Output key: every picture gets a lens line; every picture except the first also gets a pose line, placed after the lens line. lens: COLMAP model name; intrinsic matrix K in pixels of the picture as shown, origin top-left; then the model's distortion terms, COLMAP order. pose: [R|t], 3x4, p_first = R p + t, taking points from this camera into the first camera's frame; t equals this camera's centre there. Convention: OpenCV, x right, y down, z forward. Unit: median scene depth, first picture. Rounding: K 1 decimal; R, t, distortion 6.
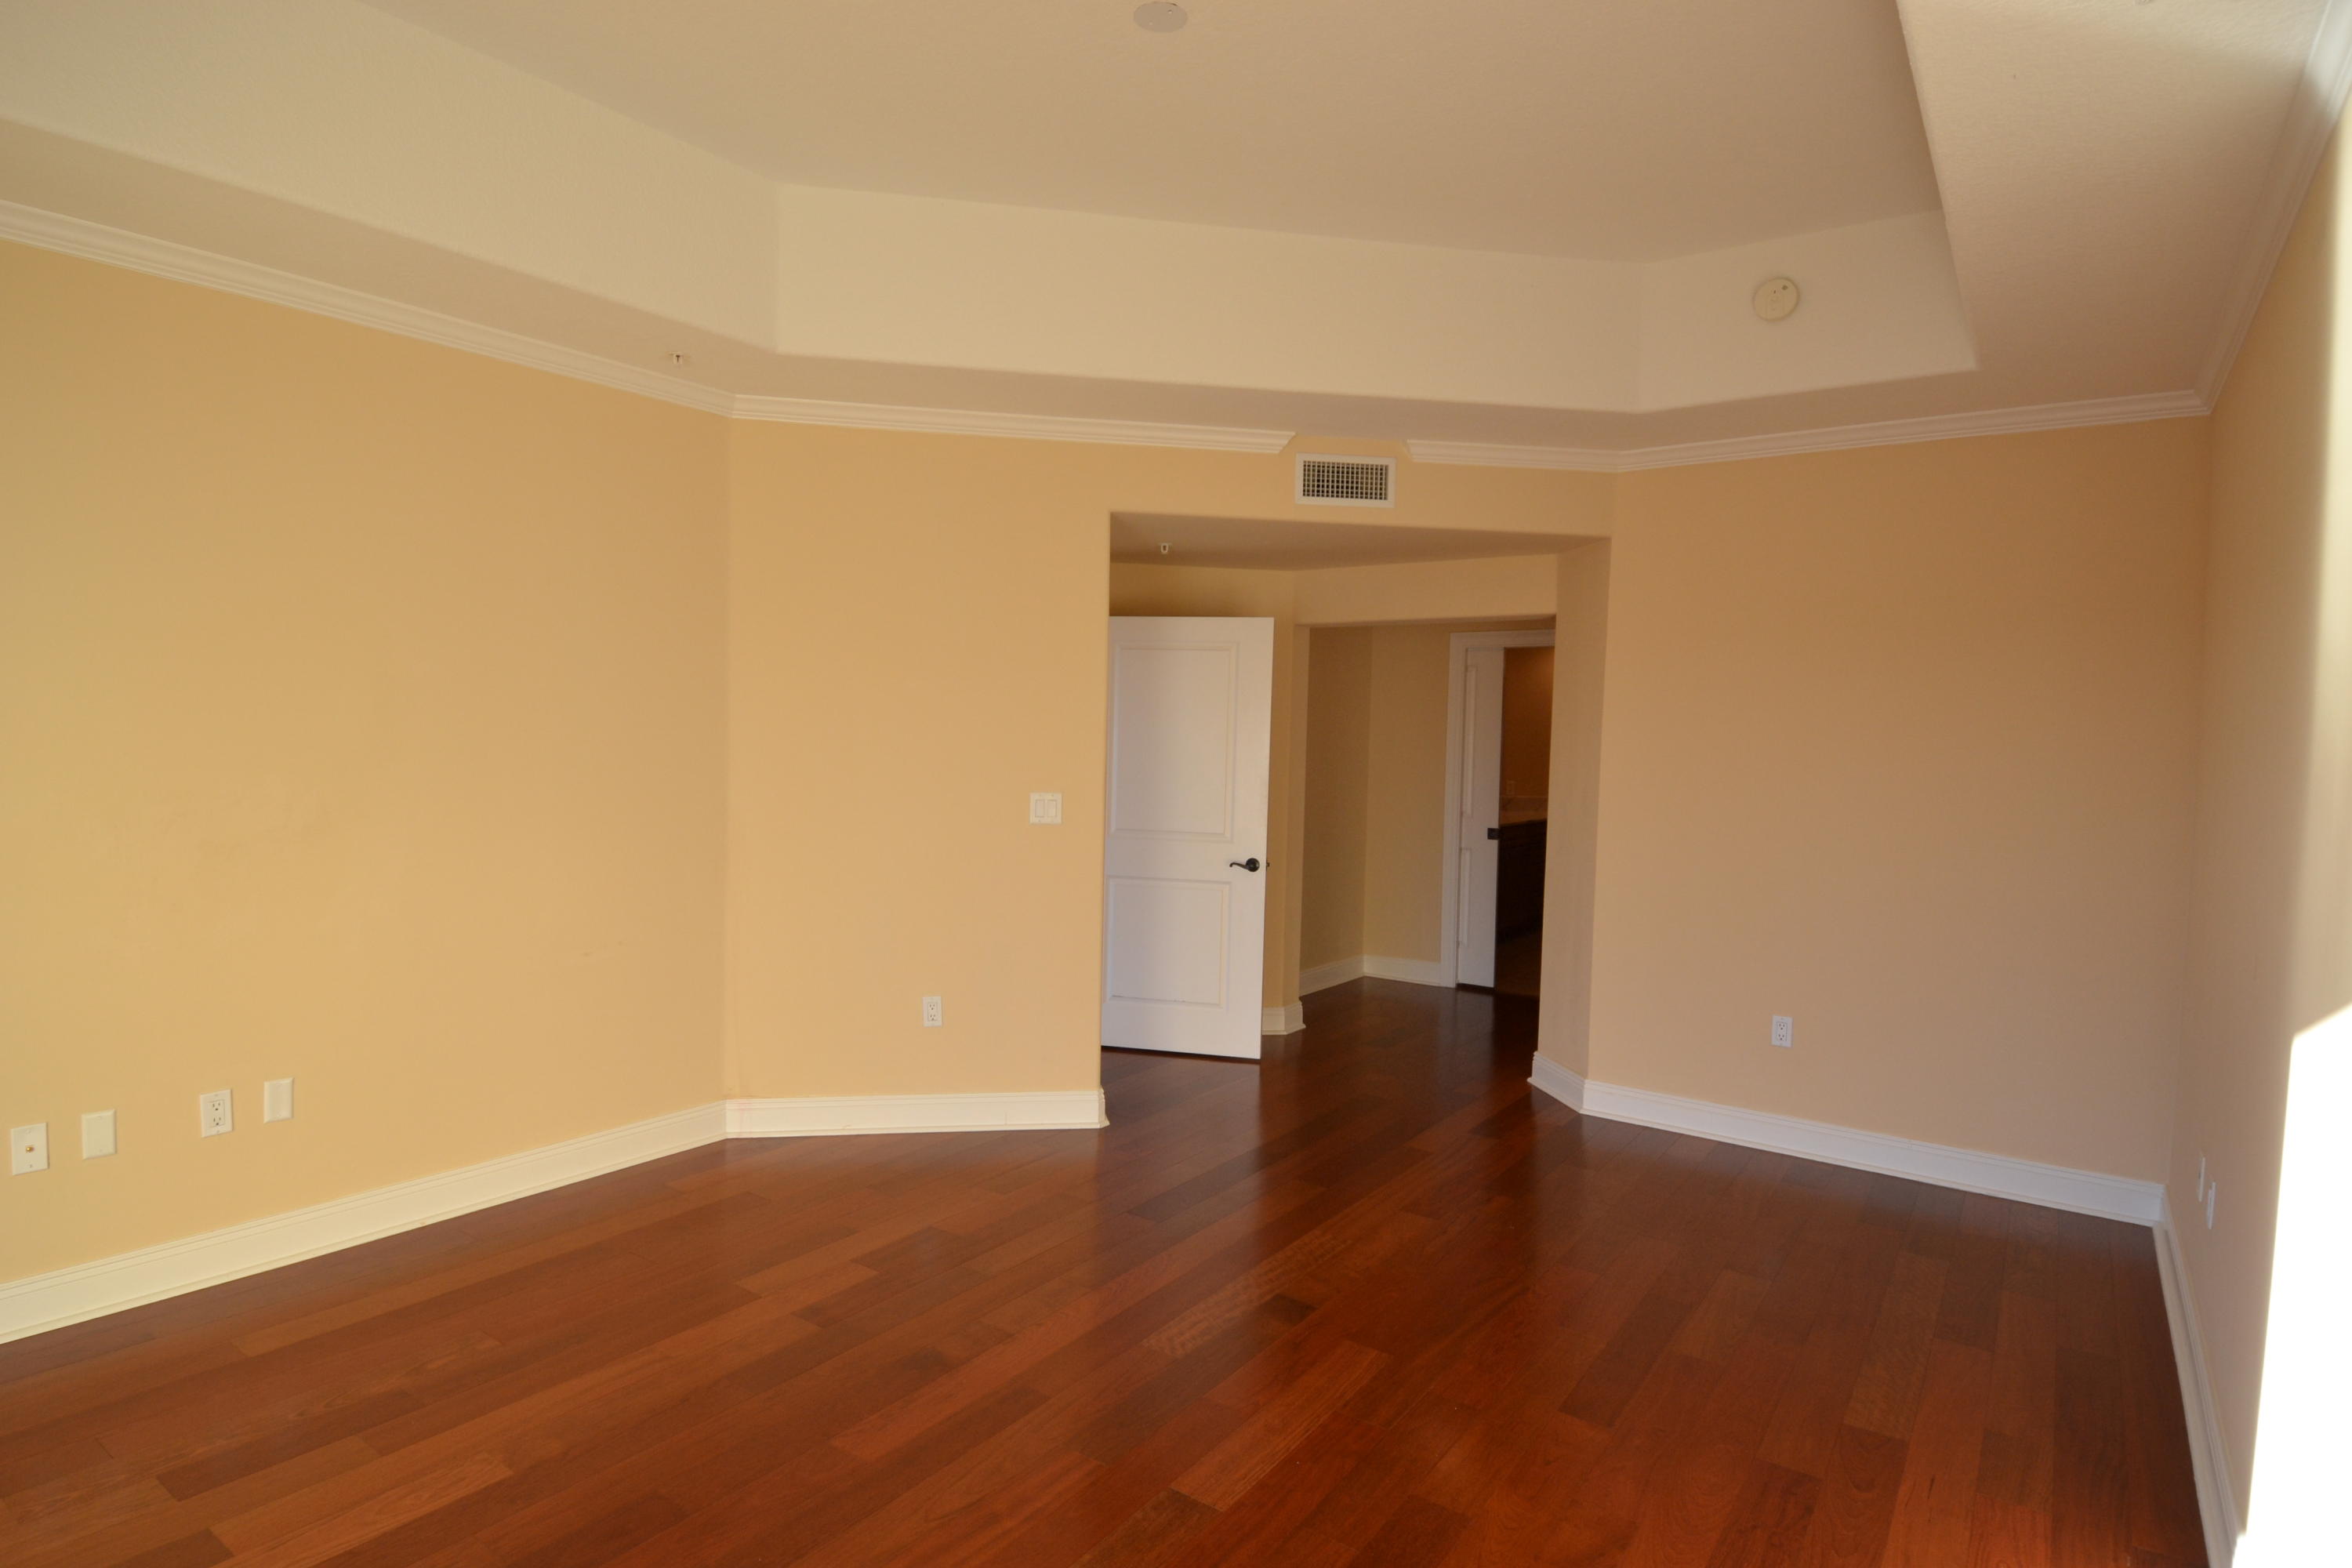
lens RADIAL K [[1256.4, 0, 1176.0], [0, 1256.4, 784.0], [0, 0, 1]] dist [0.026378, -0.000770]
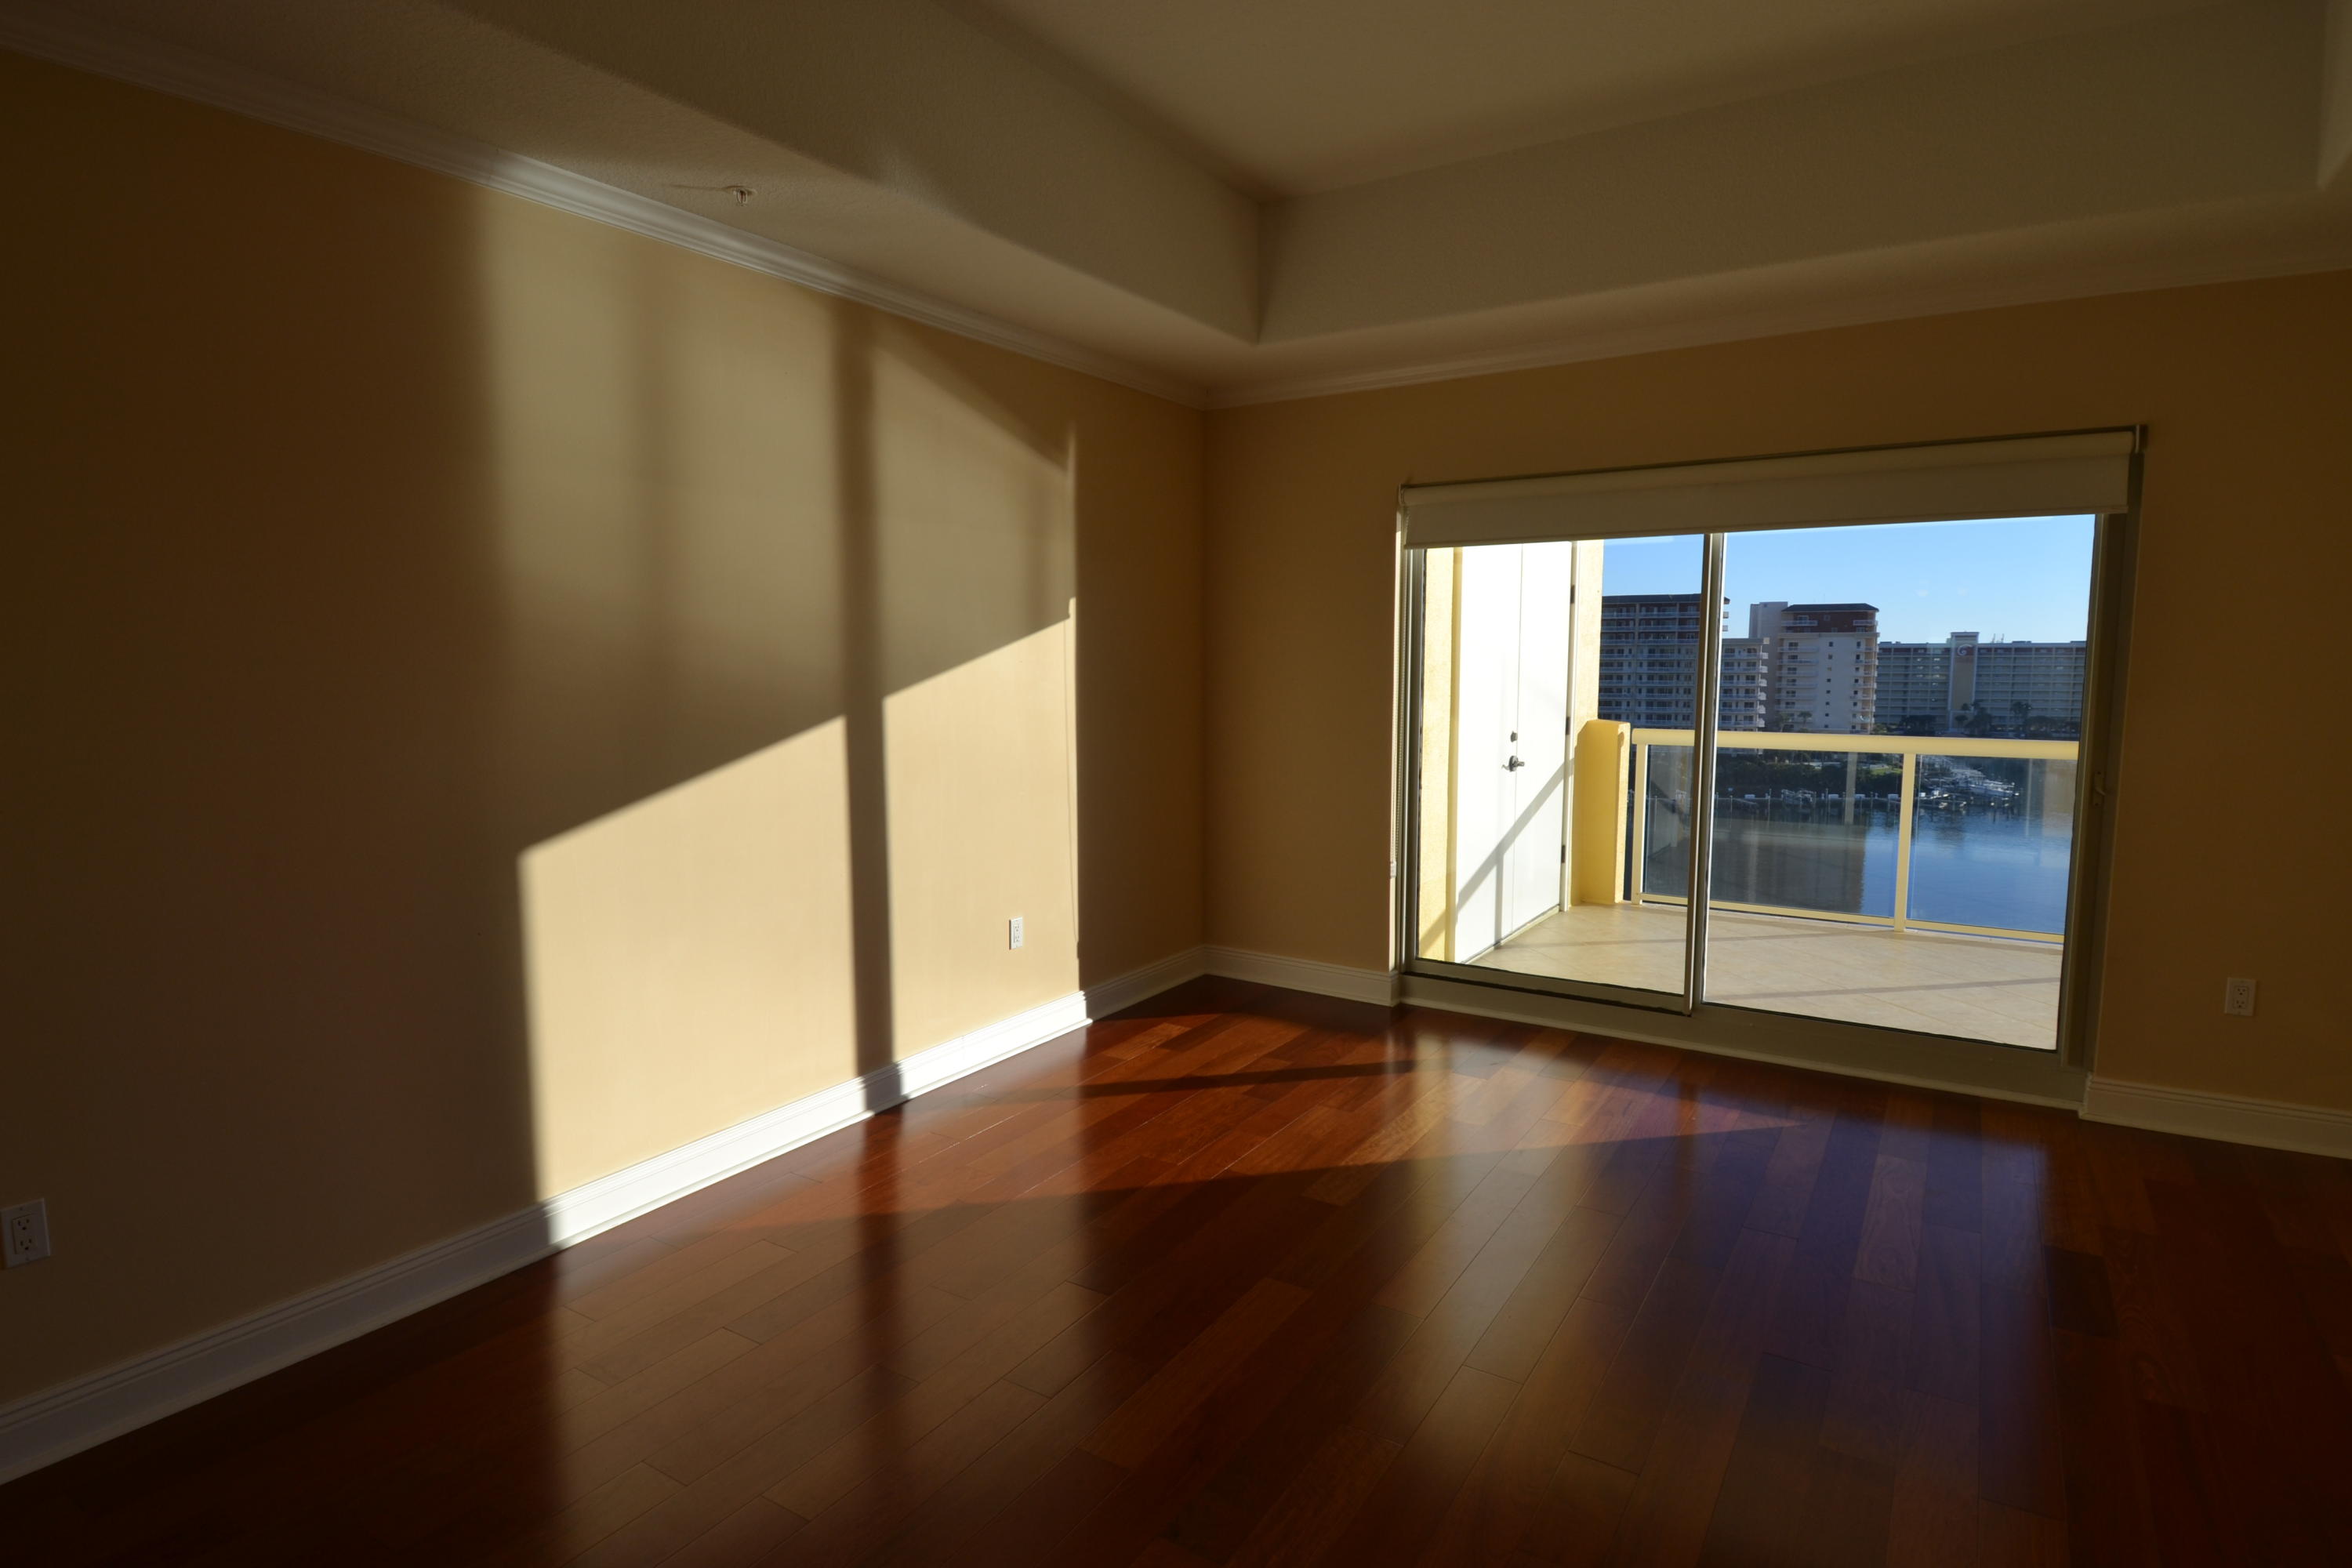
lens RADIAL K [[1256.4, 0, 1176.0], [0, 1256.4, 784.0], [0, 0, 1]] dist [0.026378, -0.000770]
pose [[-0.998493, -0.018351, -0.051723, 0.094826], [-0.025613, 0.989327, 0.143441, -0.048334], [0.048539, 0.144549, -0.988306, 1.137156]]
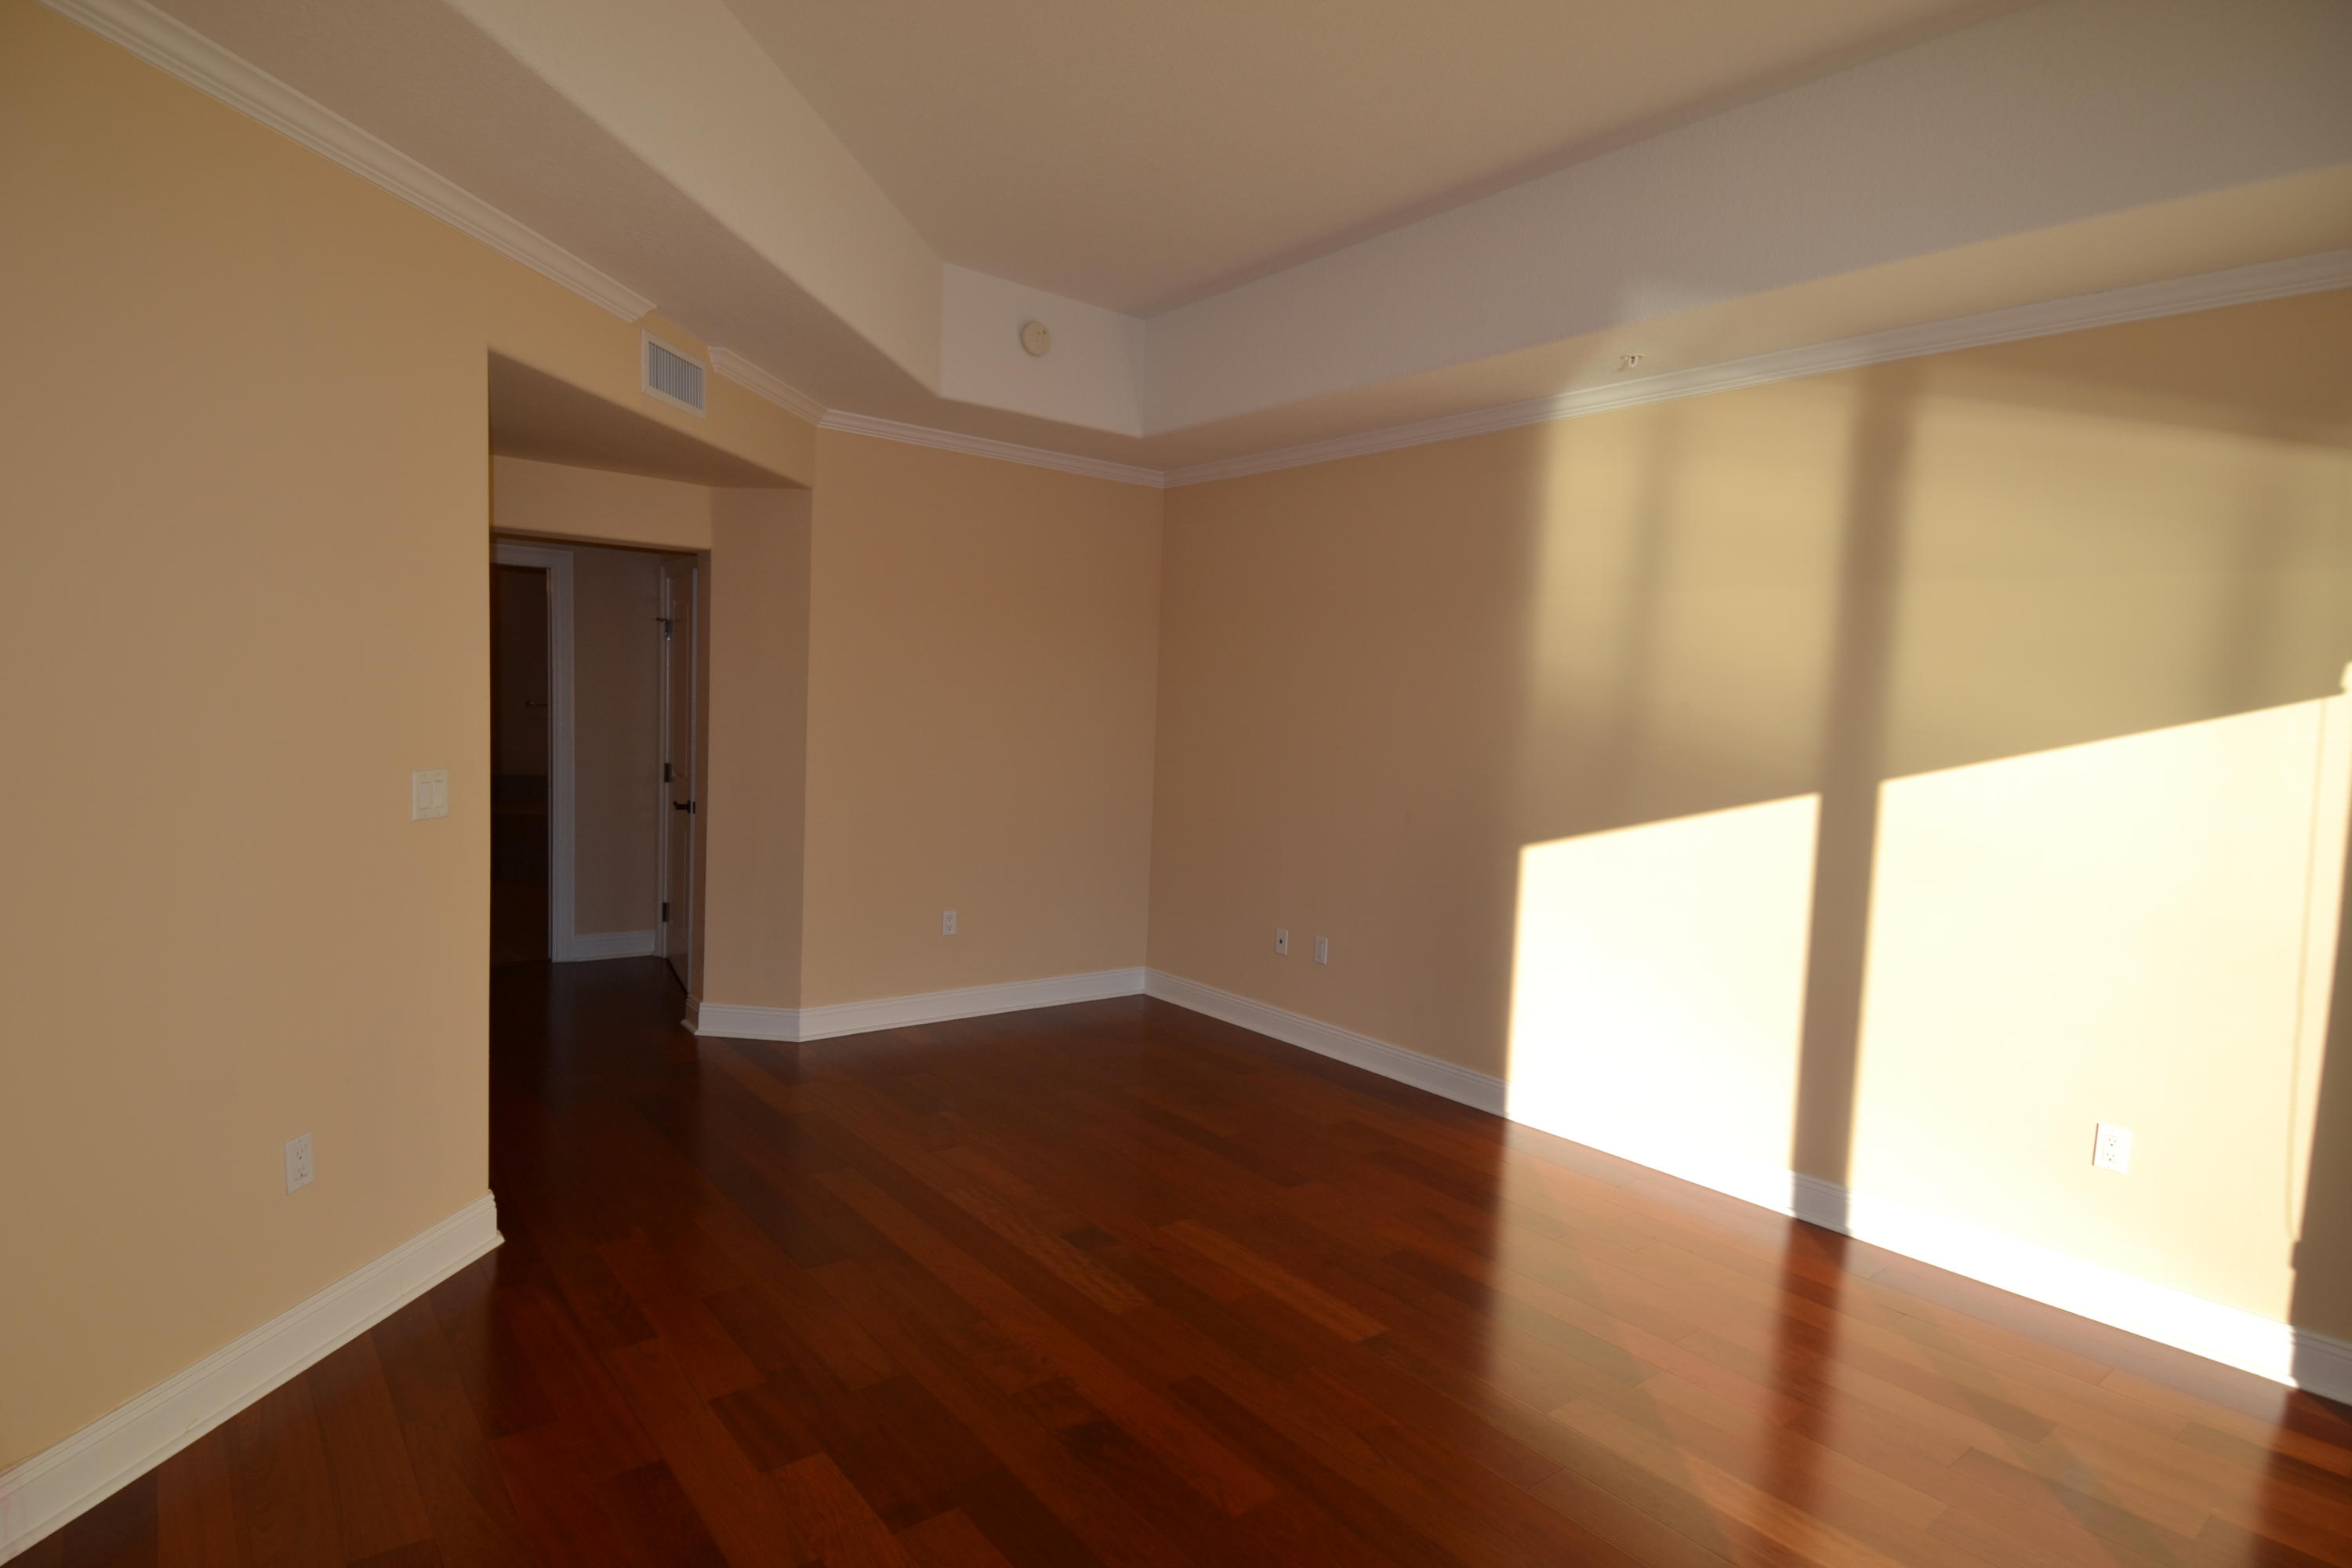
lens RADIAL K [[1256.4, 0, 1176.0], [0, 1256.4, 784.0], [0, 0, 1]] dist [0.026378, -0.000770]
pose [[0.263740, -0.077304, 0.961491, -0.634867], [-0.000664, 0.996769, 0.080323, -0.038684], [-0.964594, -0.021823, 0.262836, 0.467956]]
